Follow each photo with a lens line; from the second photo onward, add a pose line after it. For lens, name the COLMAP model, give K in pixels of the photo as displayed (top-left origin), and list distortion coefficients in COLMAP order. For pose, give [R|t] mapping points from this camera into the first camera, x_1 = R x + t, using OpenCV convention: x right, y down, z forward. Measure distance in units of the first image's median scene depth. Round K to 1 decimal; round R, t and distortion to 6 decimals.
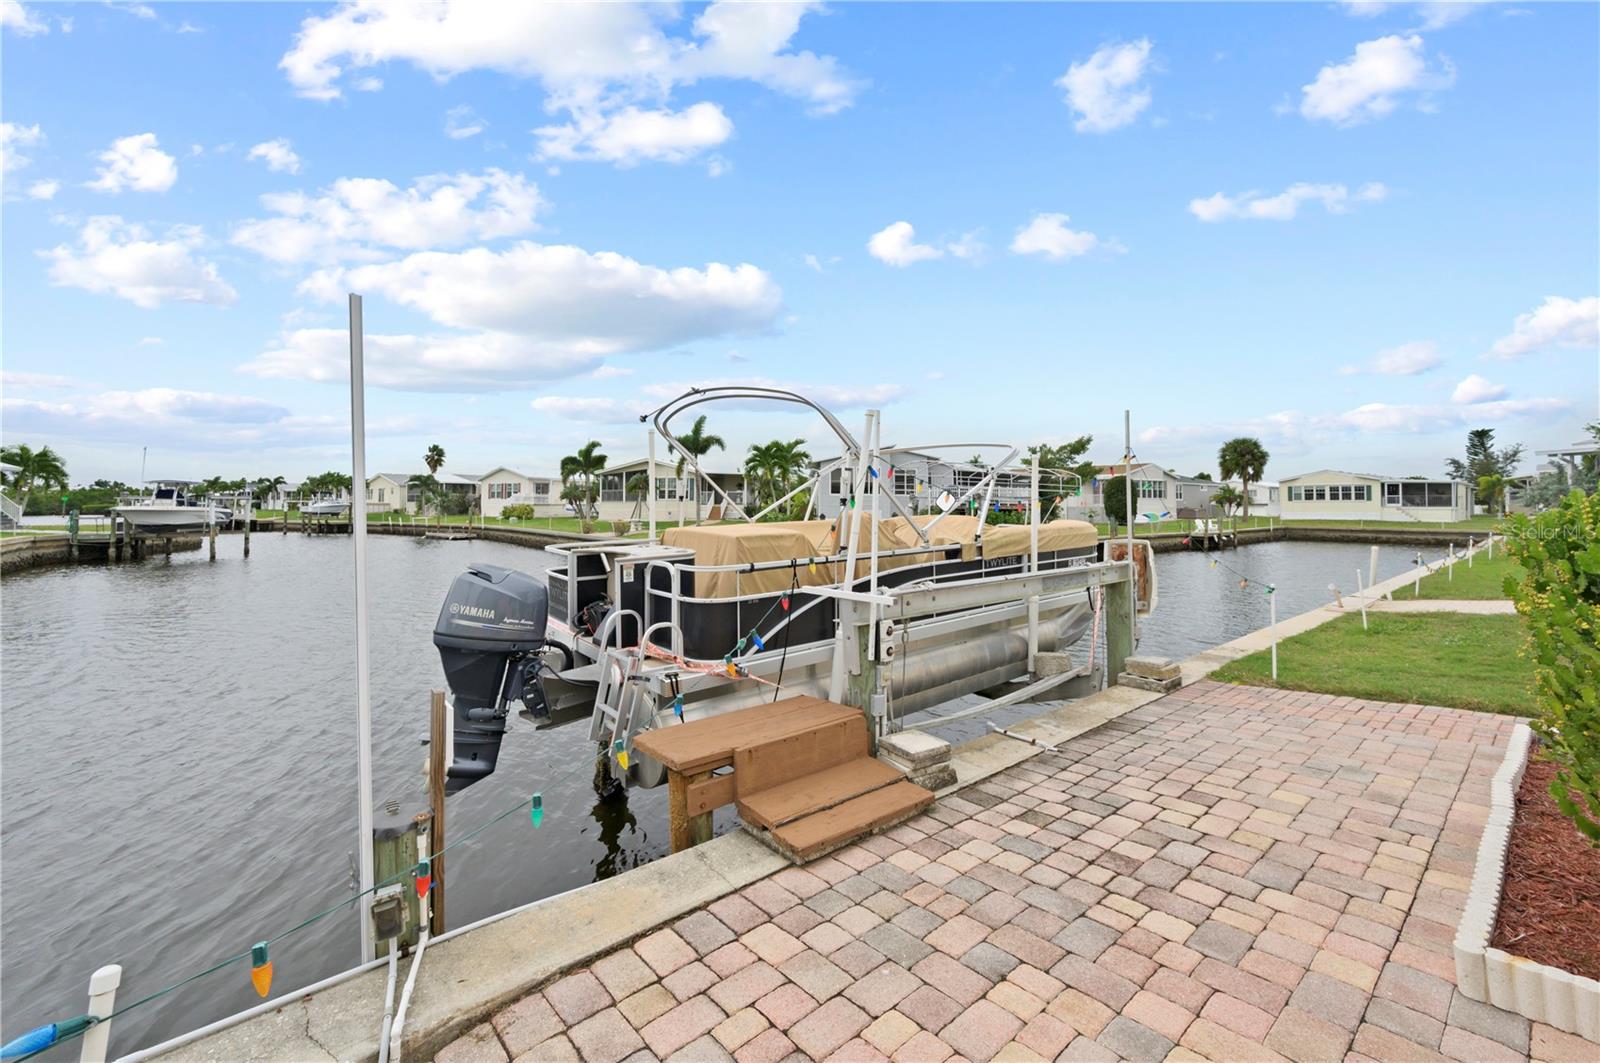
lens RADIAL K [[636.7, 0, 804.0], [0, 636.7, 496.0], [0, 0, 1]] dist [0.000684, 0.000163]
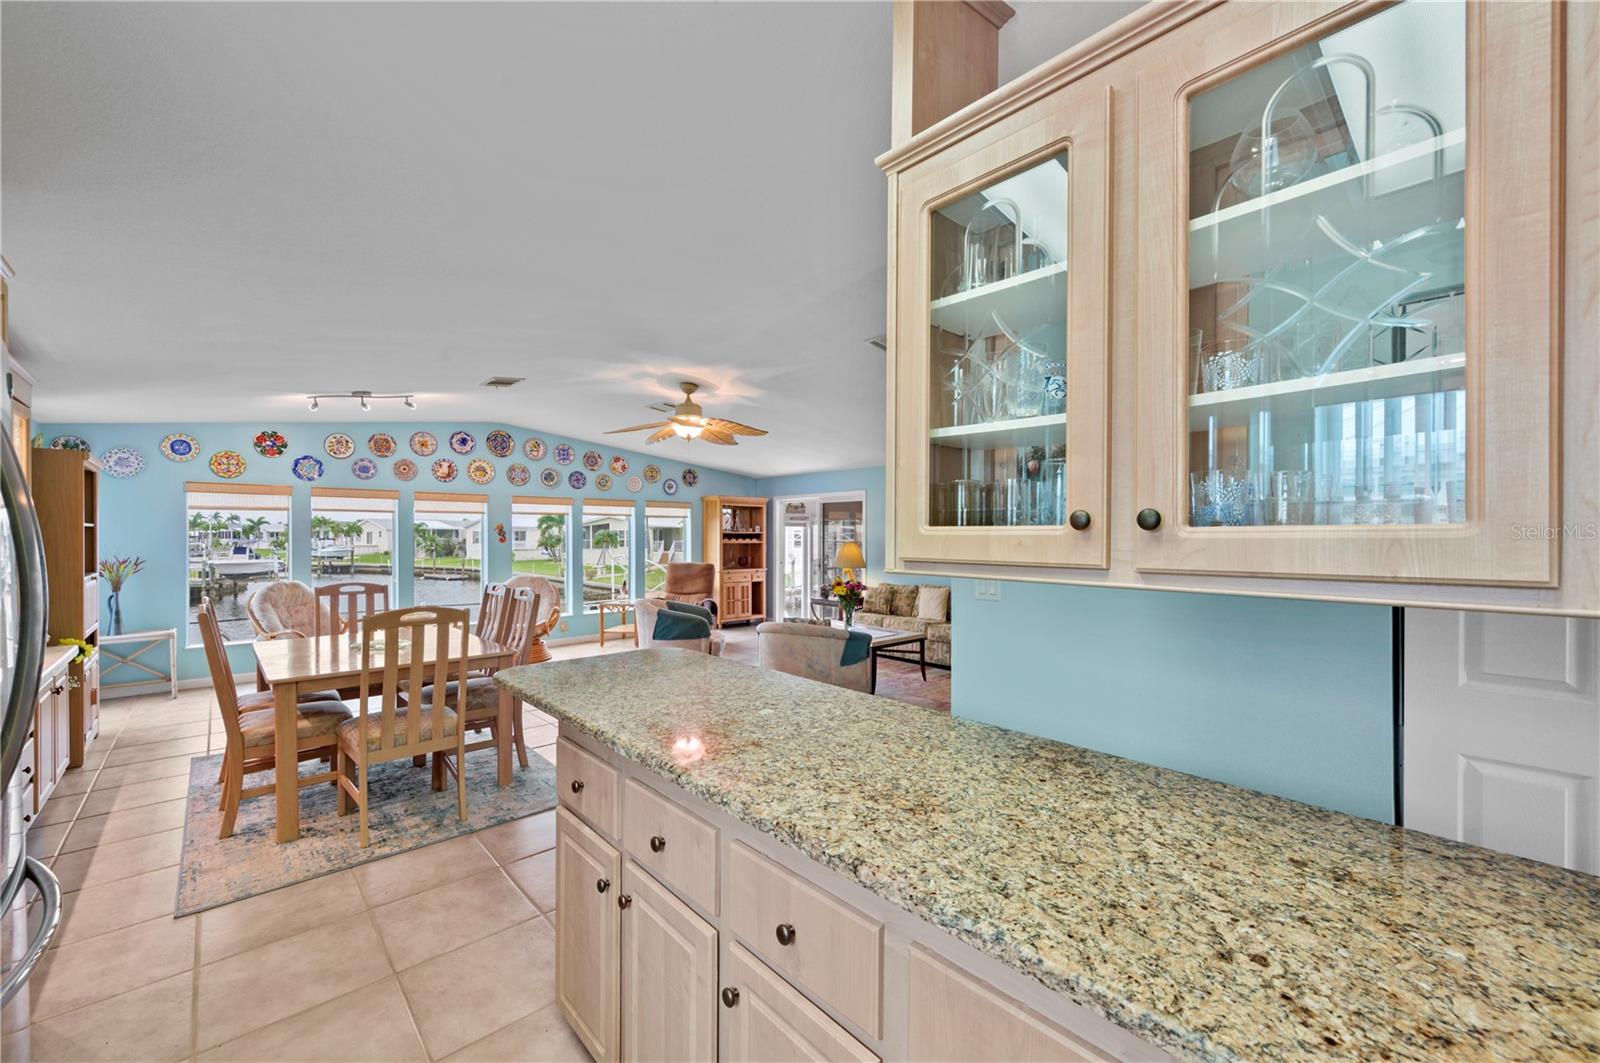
lens RADIAL K [[636.7, 0, 798.4], [0, 636.7, 537.4], [0, 0, 1]] dist [0.000684, 0.000163]
pose [[0.998902, -0.001330, 0.046827, 0.069695], [0.000513, 0.999848, 0.017439, -0.039326], [-0.046843, -0.017396, 0.998751, -0.285744]]
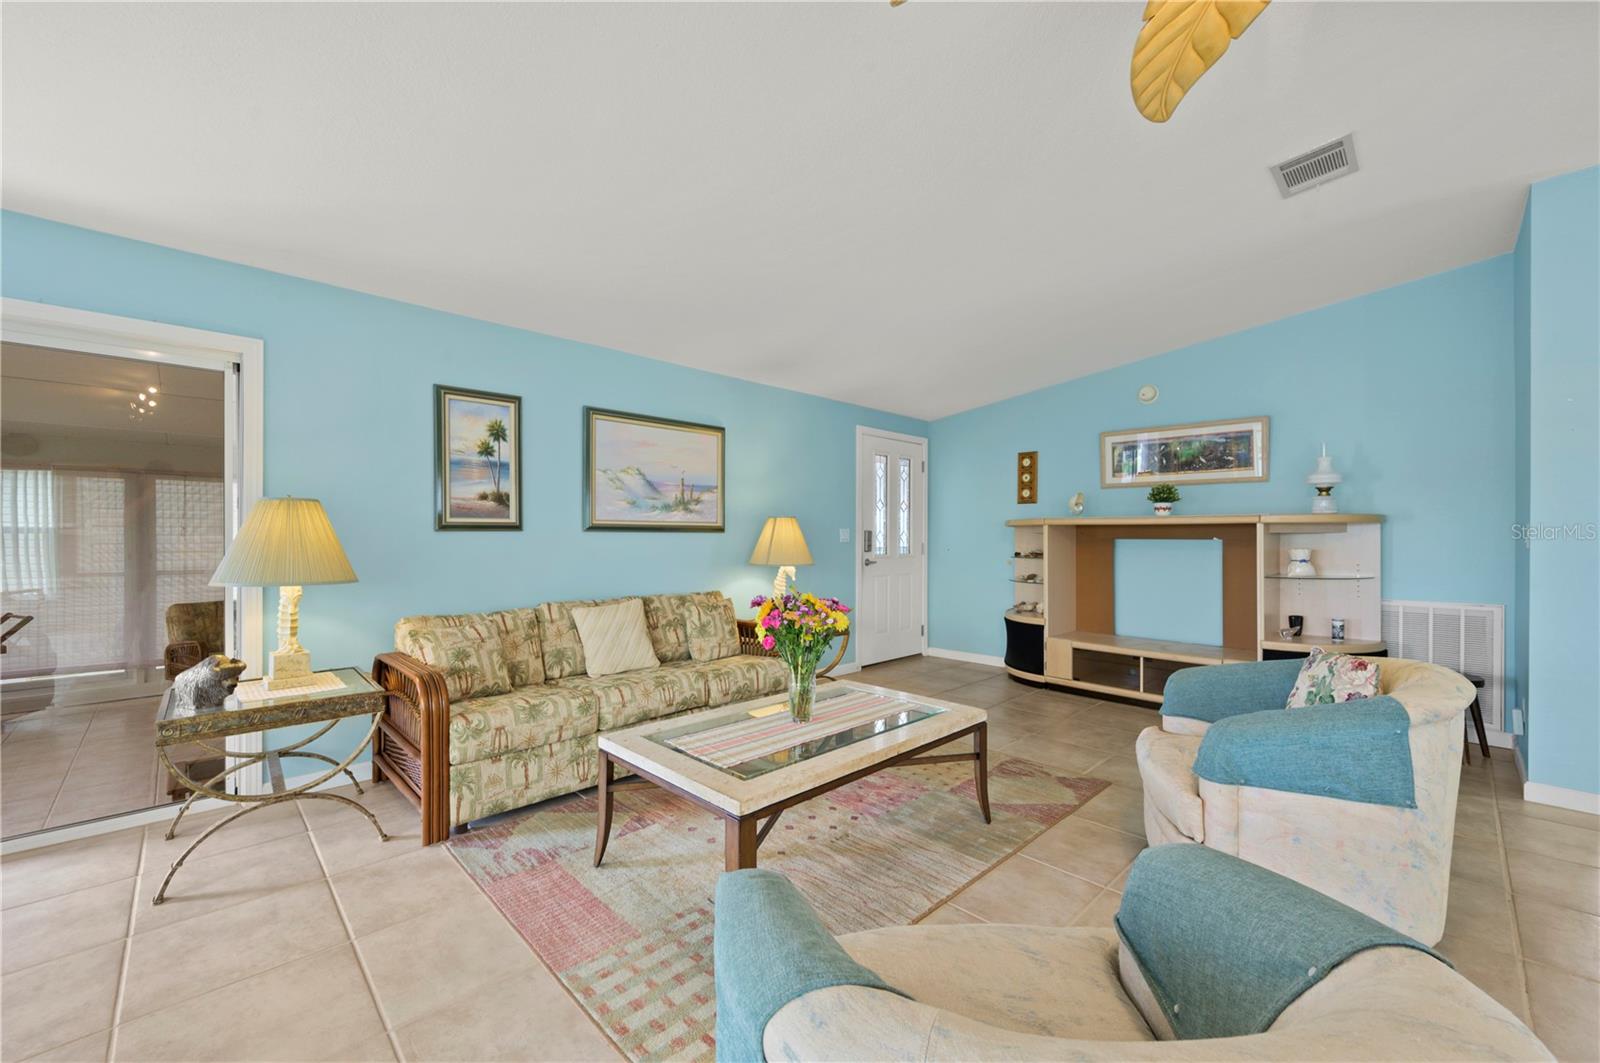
lens RADIAL K [[636.7, 0, 797.2], [0, 636.7, 535.3], [0, 0, 1]] dist [0.000684, 0.000163]
pose [[-0.074664, -0.000899, 0.997208, 0.032863], [-0.015038, 0.999887, -0.000224, -0.032107], [-0.997095, -0.015013, -0.074669, -0.138758]]
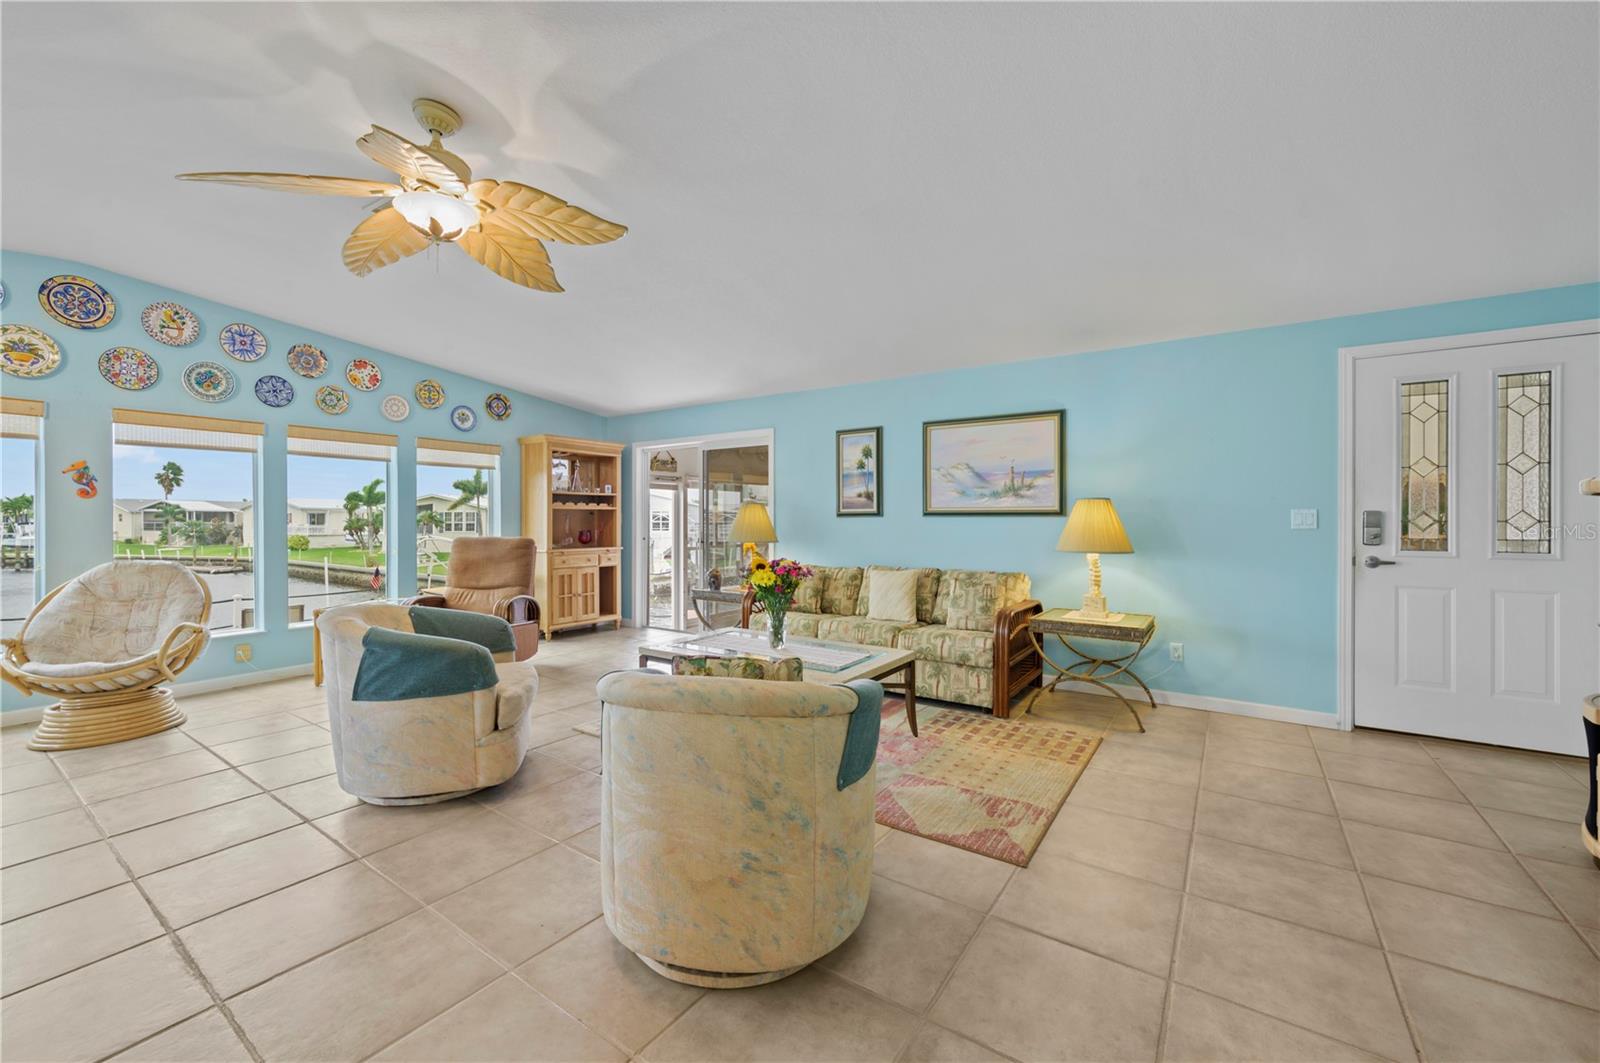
lens RADIAL K [[636.7, 0, 798.4], [0, 636.7, 523.0], [0, 0, 1]] dist [0.000684, 0.000163]
pose [[0.964220, -0.003121, 0.265083, 0.069294], [-0.001728, 0.999835, 0.018057, -0.033127], [-0.265096, -0.017869, 0.964056, -0.220404]]
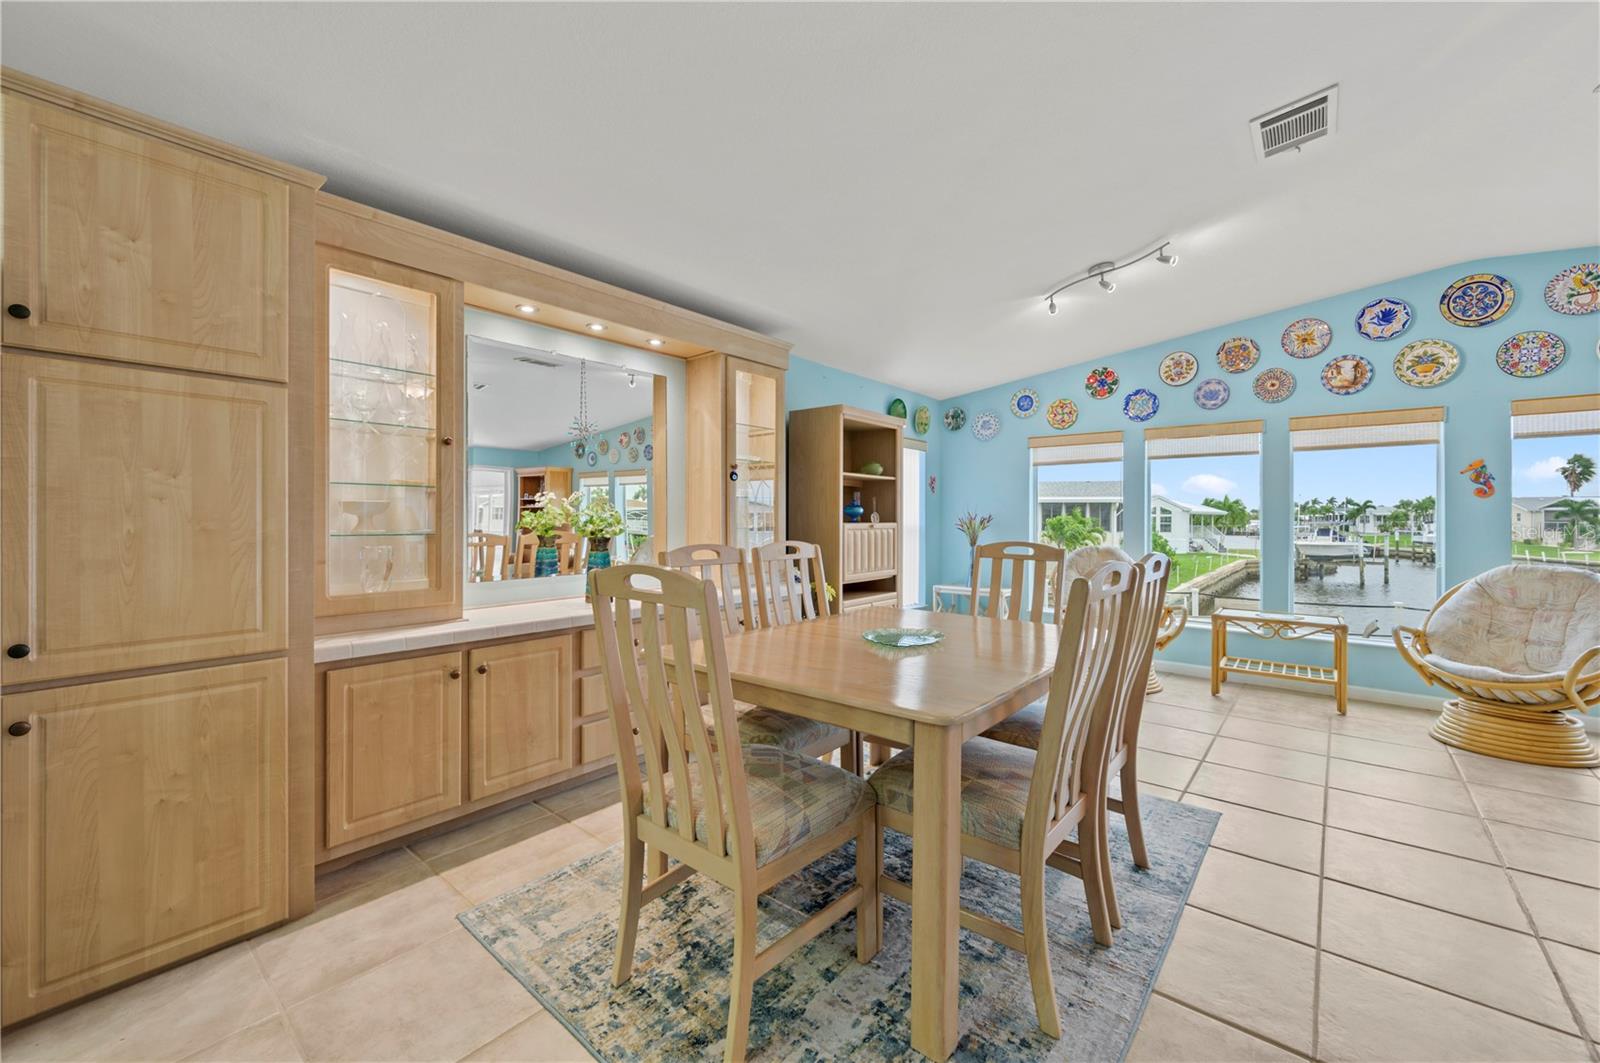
lens RADIAL K [[636.7, 0, 798.2], [0, 636.7, 515.1], [0, 0, 1]] dist [0.000684, 0.000163]
pose [[0.175250, -0.006398, -0.984503, 0.066405], [0.011872, 0.999920, -0.004385, -0.033146], [0.984452, -0.010920, 0.175312, -0.215846]]
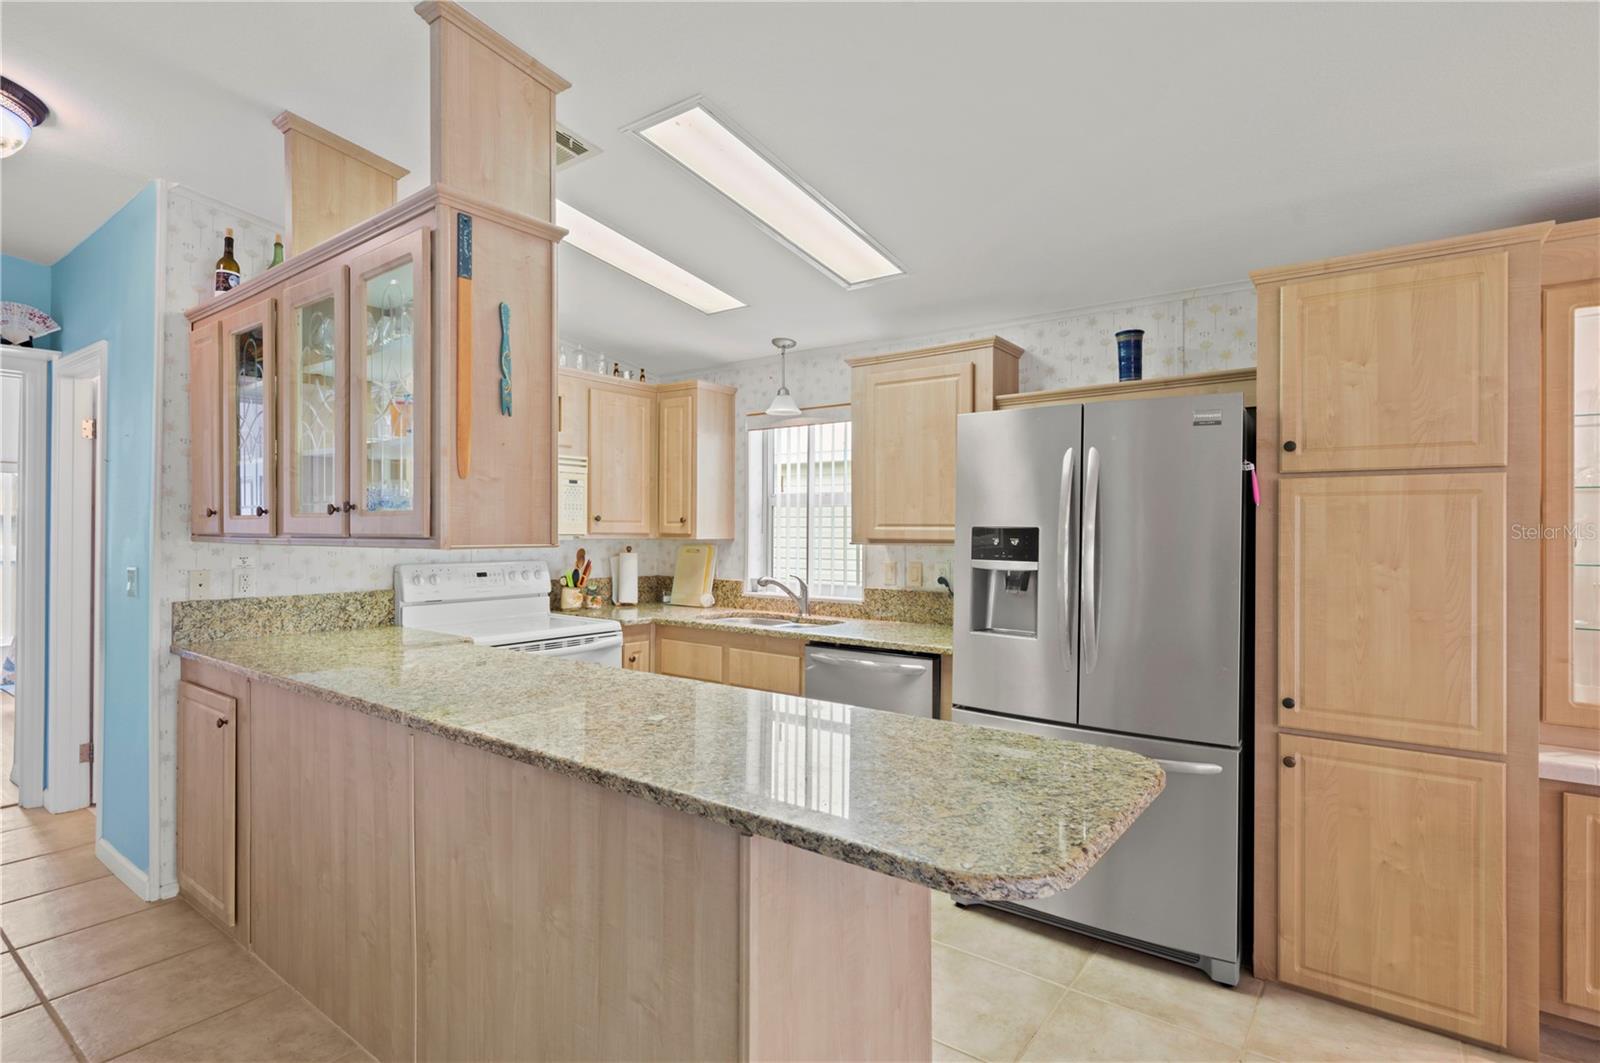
lens RADIAL K [[786.0, 0, 809.9], [0, 786.0, 532.3], [0, 0, 1]] dist [0.004285, -0.000030]
pose [[-0.969744, -0.010632, -0.243891, 0.071876], [-0.007508, 0.999877, -0.013736, -0.037422], [0.244007, -0.011490, -0.969705, -0.205443]]
